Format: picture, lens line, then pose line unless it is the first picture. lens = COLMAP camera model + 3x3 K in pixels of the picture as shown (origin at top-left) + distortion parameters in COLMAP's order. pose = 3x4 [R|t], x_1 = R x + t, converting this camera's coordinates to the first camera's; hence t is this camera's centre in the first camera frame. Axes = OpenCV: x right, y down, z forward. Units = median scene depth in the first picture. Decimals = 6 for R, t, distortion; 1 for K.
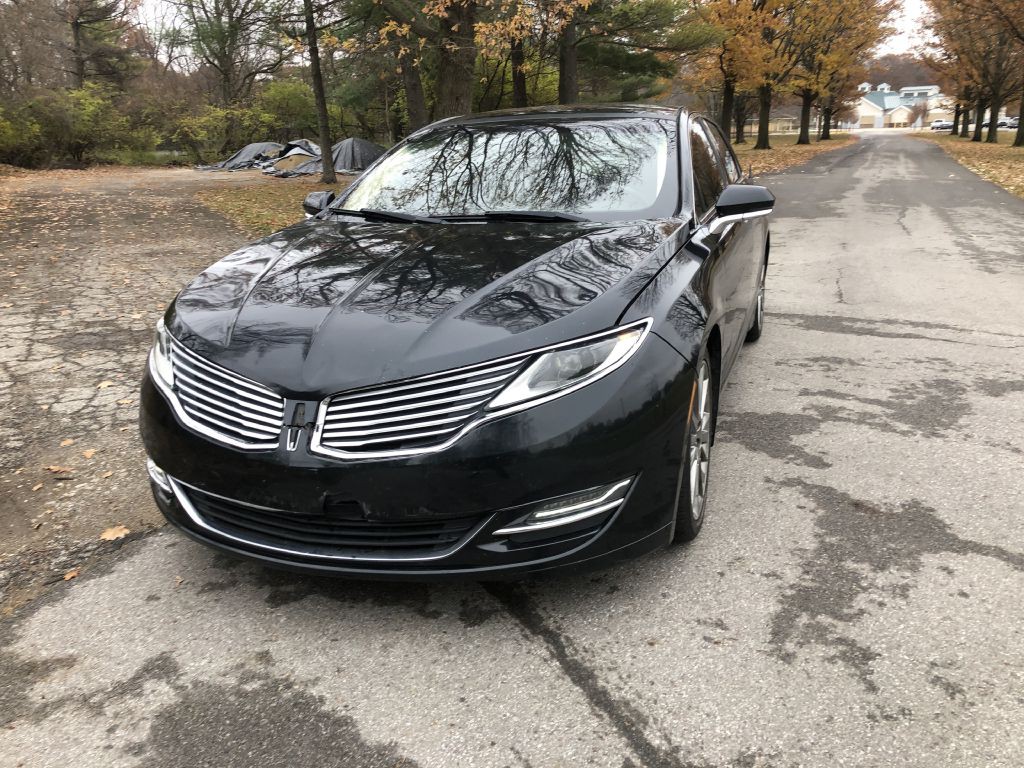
lens RADIAL K [[839.9, 0, 519.7], [0, 839.9, 373.1], [0, 0, 1]] dist [0.024670, -0.003770]
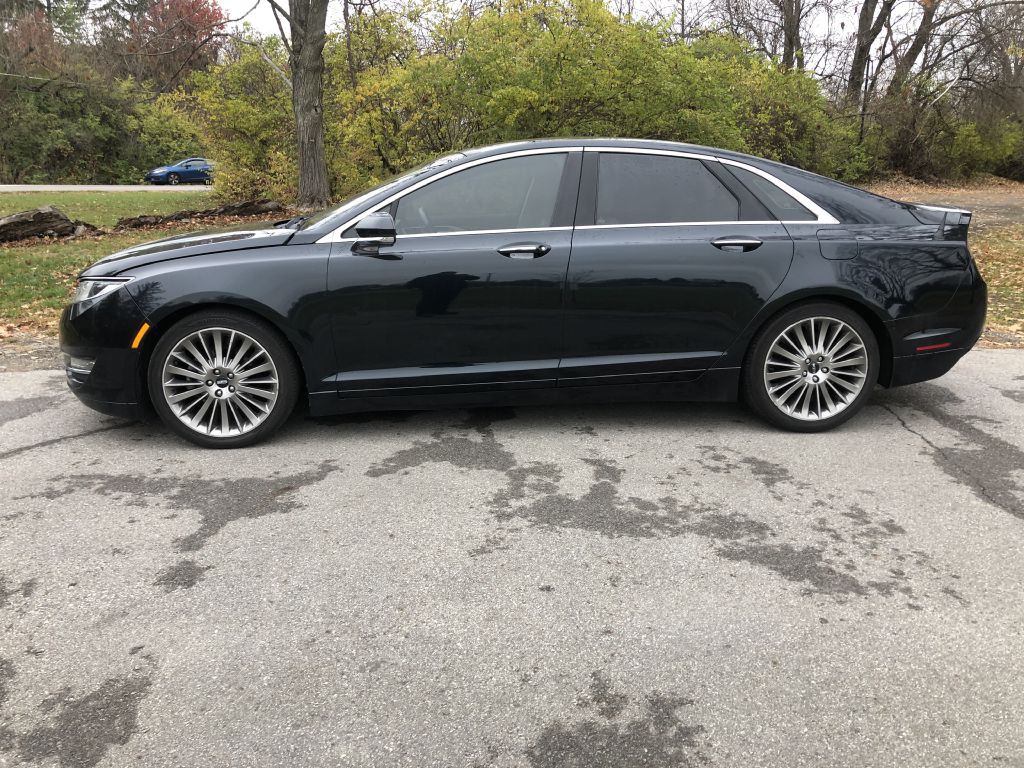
lens RADIAL K [[839.9, 0, 505.1], [0, 839.9, 385.5], [0, 0, 1]] dist [0.024670, -0.003770]
pose [[0.400060, 0.255682, -0.880102, 1.587780], [-0.254850, 0.953458, 0.161148, -0.256313], [0.880343, 0.159826, 0.446601, 0.763746]]
